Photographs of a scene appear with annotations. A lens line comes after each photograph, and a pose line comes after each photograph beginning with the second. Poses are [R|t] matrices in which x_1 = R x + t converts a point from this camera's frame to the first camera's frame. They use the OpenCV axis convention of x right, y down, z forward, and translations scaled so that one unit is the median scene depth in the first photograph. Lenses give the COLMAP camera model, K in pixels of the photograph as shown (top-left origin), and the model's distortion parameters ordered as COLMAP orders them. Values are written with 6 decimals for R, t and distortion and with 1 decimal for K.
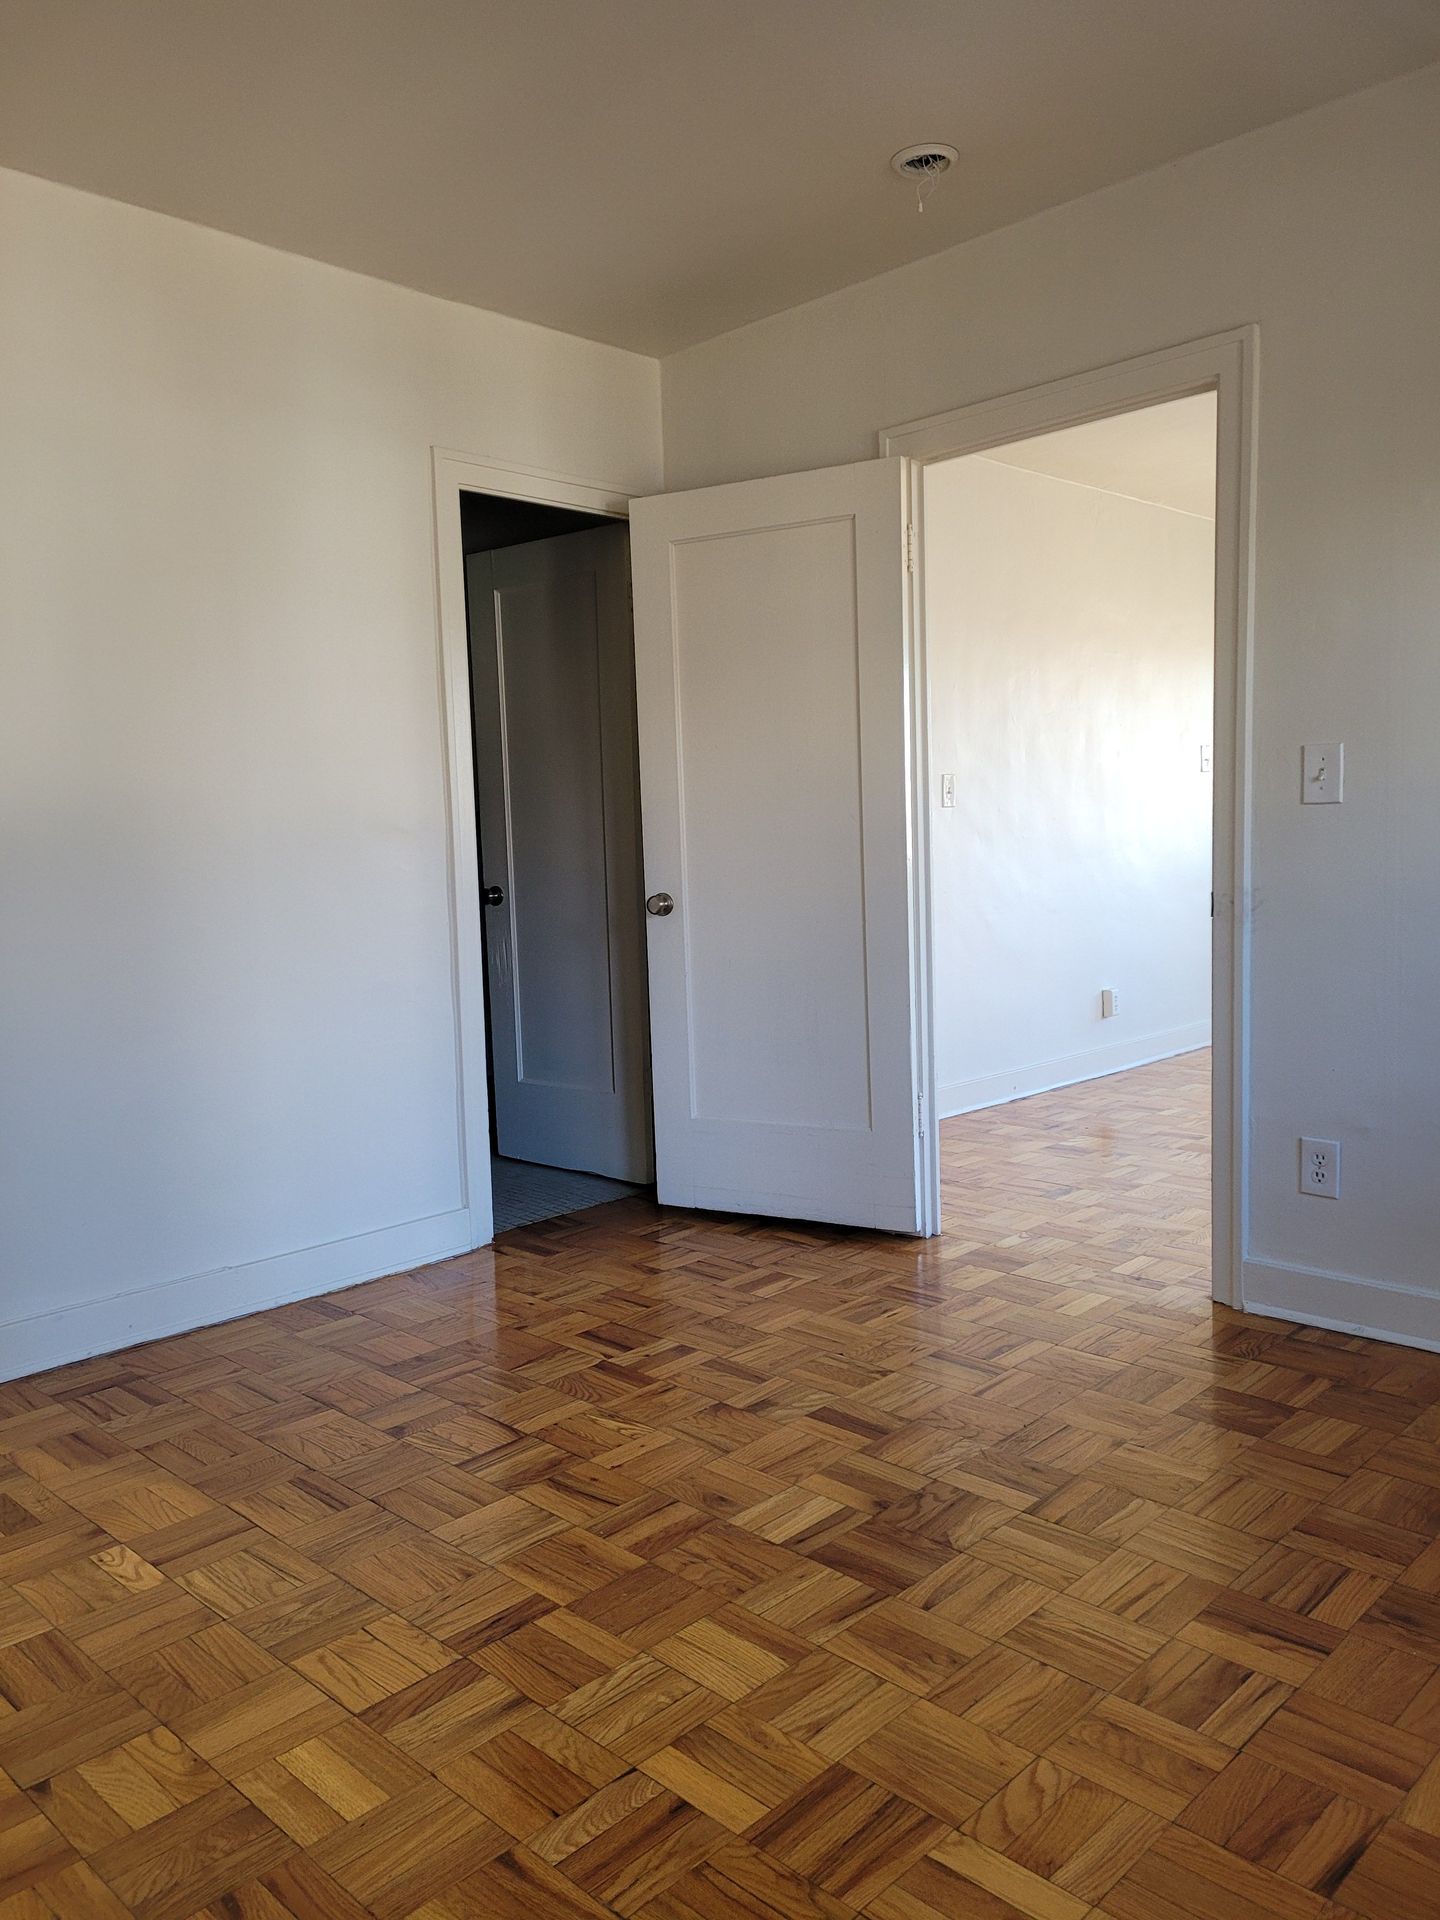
lens RADIAL K [[1437.8, 0, 728.7], [0, 1437.8, 960.0], [0, 0, 1]] dist [0.060975, -0.044497]
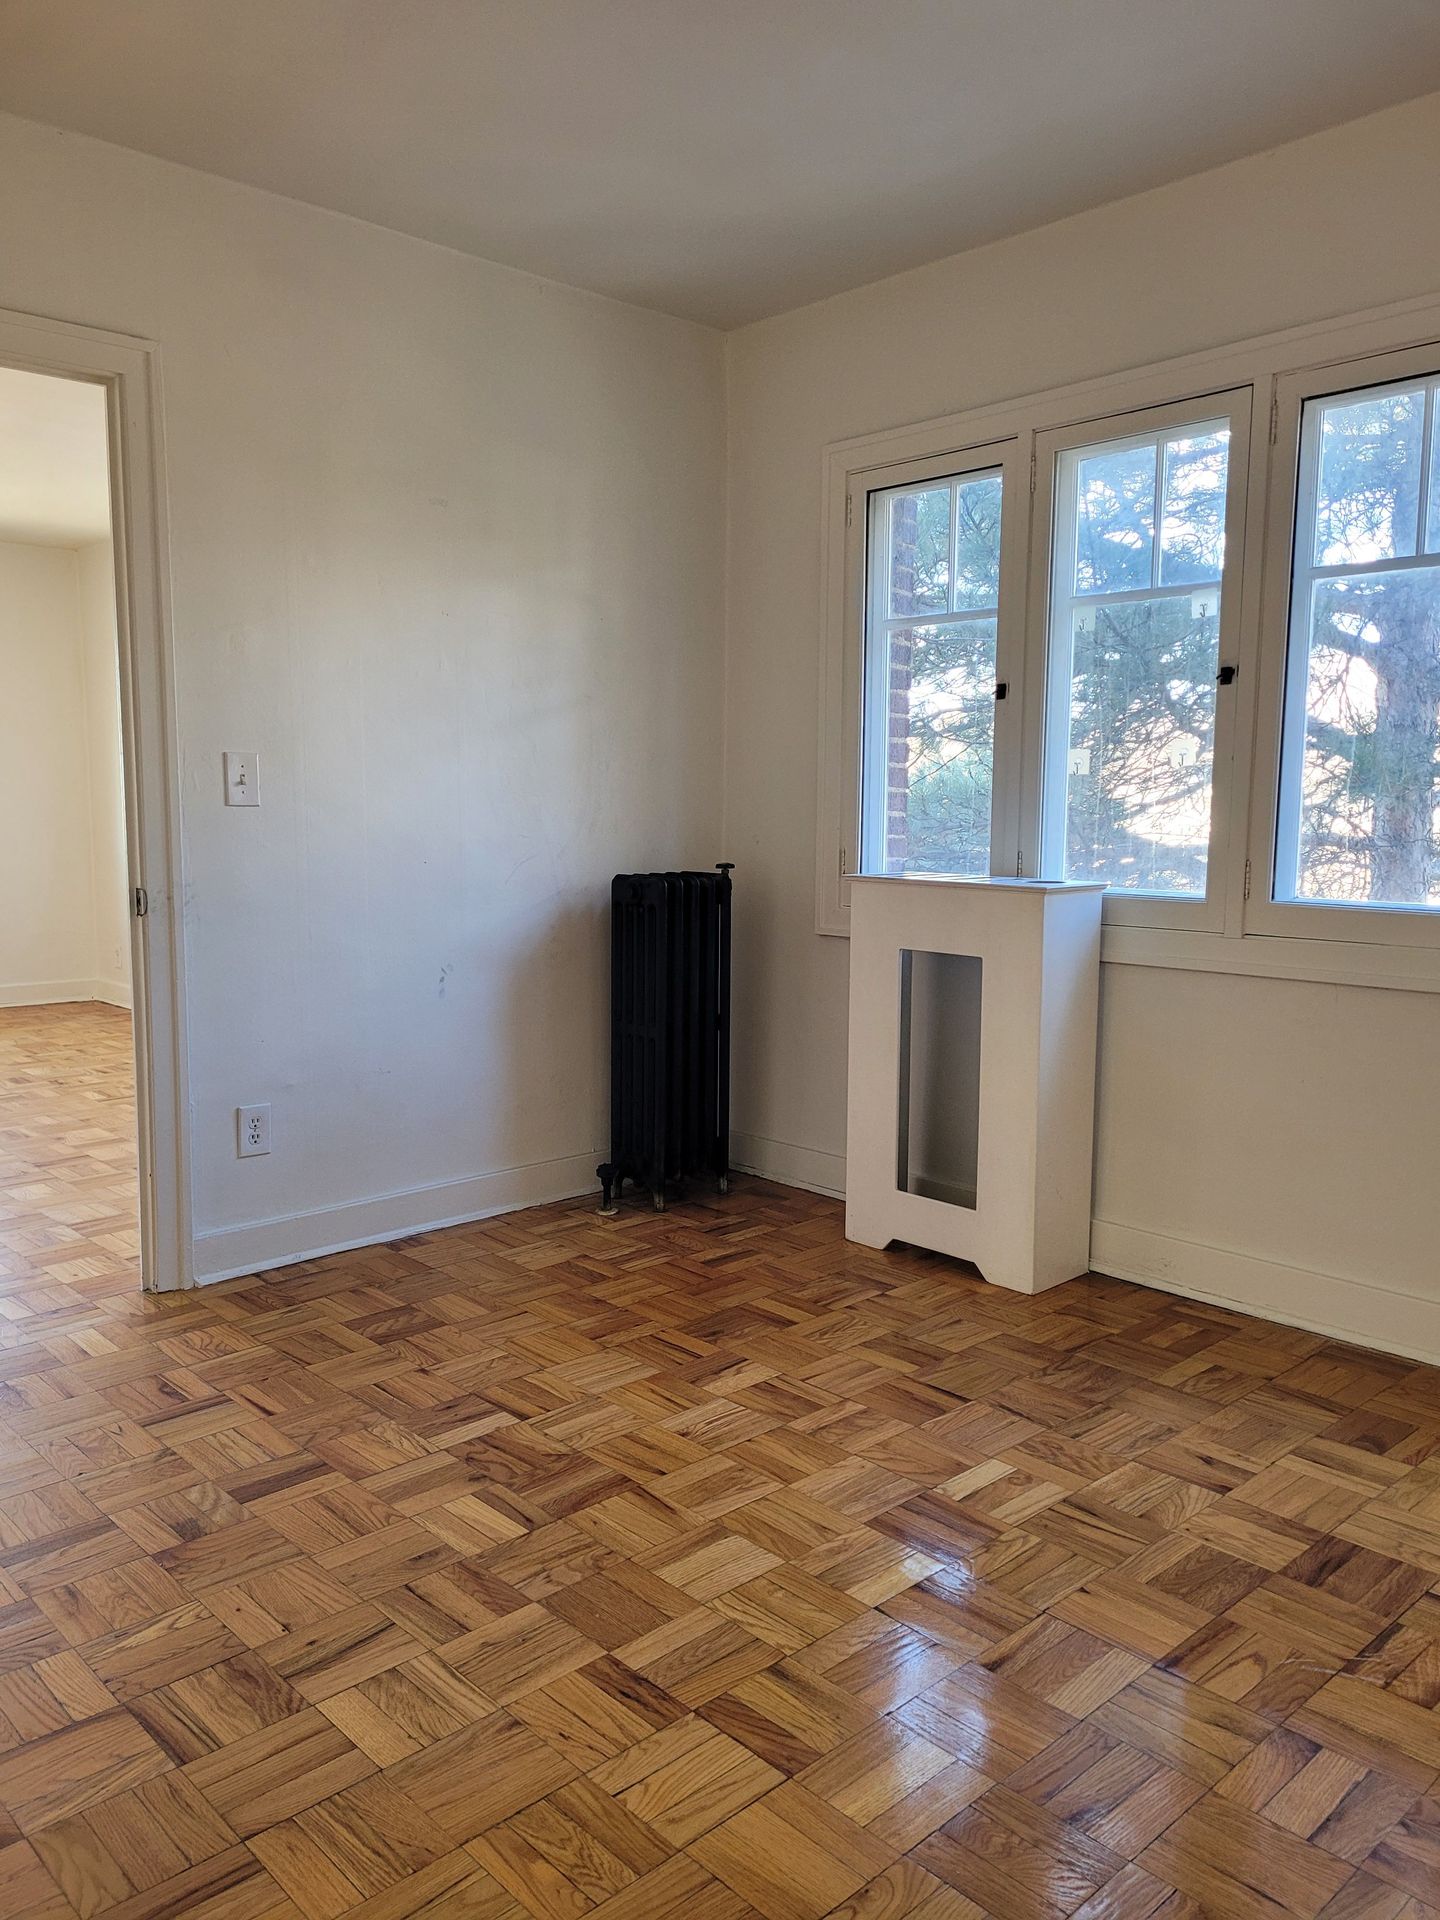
lens RADIAL K [[1437.8, 0, 718.4], [0, 1437.8, 953.3], [0, 0, 1]] dist [0.060975, -0.044497]
pose [[0.048040, -0.073613, 0.996129, -0.884853], [0.086733, 0.993821, 0.069259, -0.050915], [-0.995073, 0.083070, 0.054128, 0.742650]]
